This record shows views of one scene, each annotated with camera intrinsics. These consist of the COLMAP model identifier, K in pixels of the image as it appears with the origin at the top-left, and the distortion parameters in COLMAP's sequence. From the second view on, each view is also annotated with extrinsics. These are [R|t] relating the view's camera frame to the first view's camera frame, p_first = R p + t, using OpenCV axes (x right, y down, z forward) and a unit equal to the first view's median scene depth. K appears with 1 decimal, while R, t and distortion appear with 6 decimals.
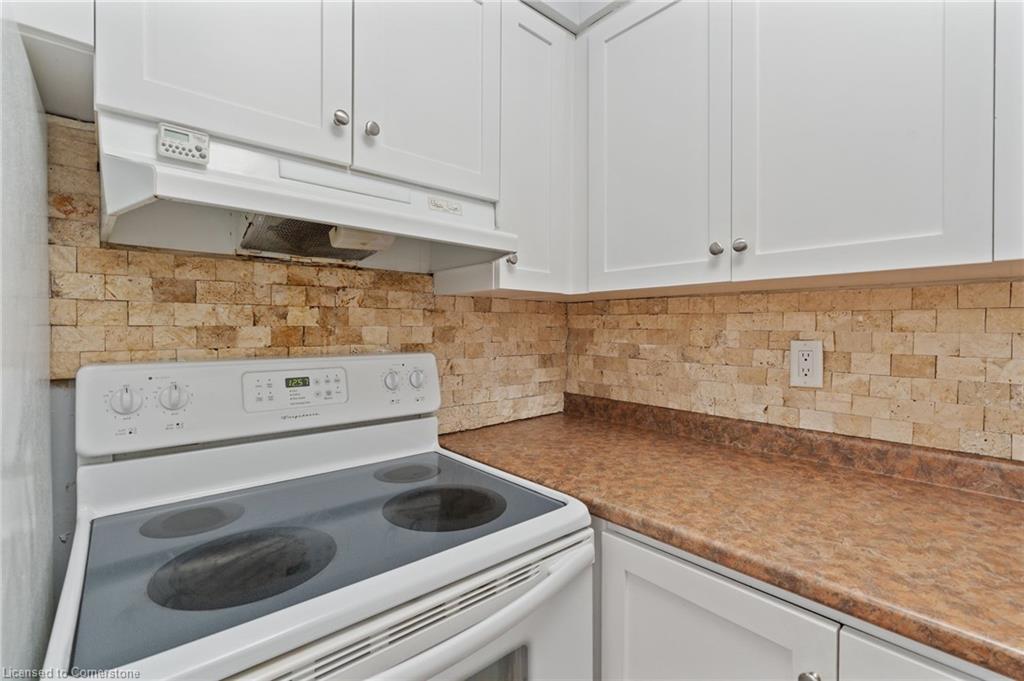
lens RADIAL K [[461.1, 0, 511.8], [0, 461.1, 334.3], [0, 0, 1]] dist [-0.011118, 0.003038]
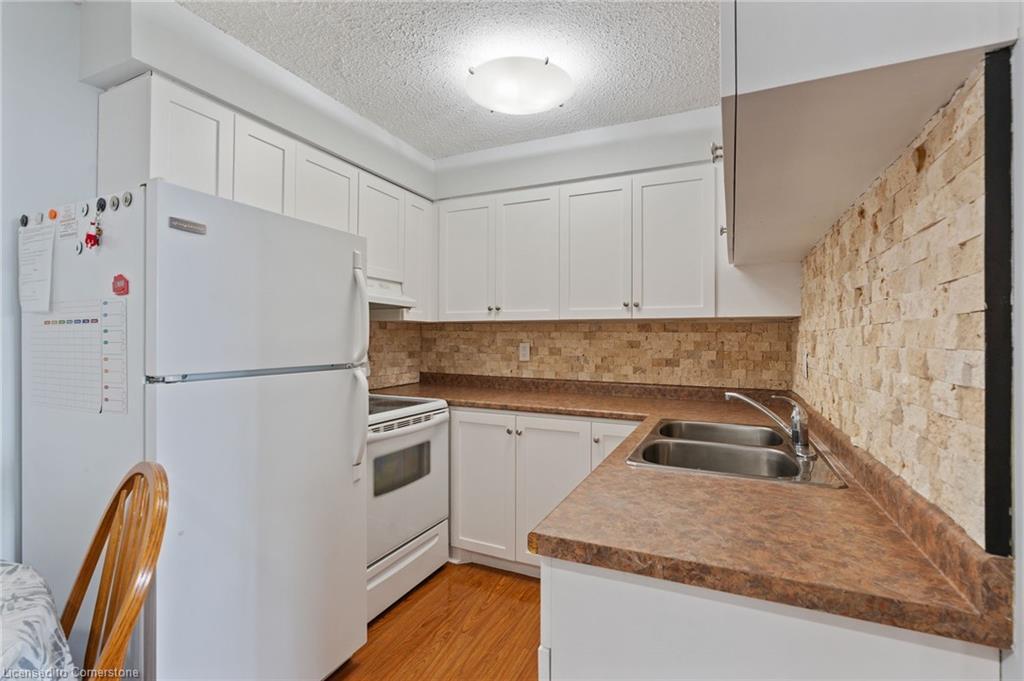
lens RADIAL K [[461.1, 0, 519.0], [0, 461.1, 336.3], [0, 0, 1]] dist [-0.011118, 0.003038]
pose [[0.908433, 0.005423, 0.417995, -0.455608], [0.001191, 0.999878, -0.015561, 0.017107], [-0.418028, 0.014634, 0.908316, -1.308019]]
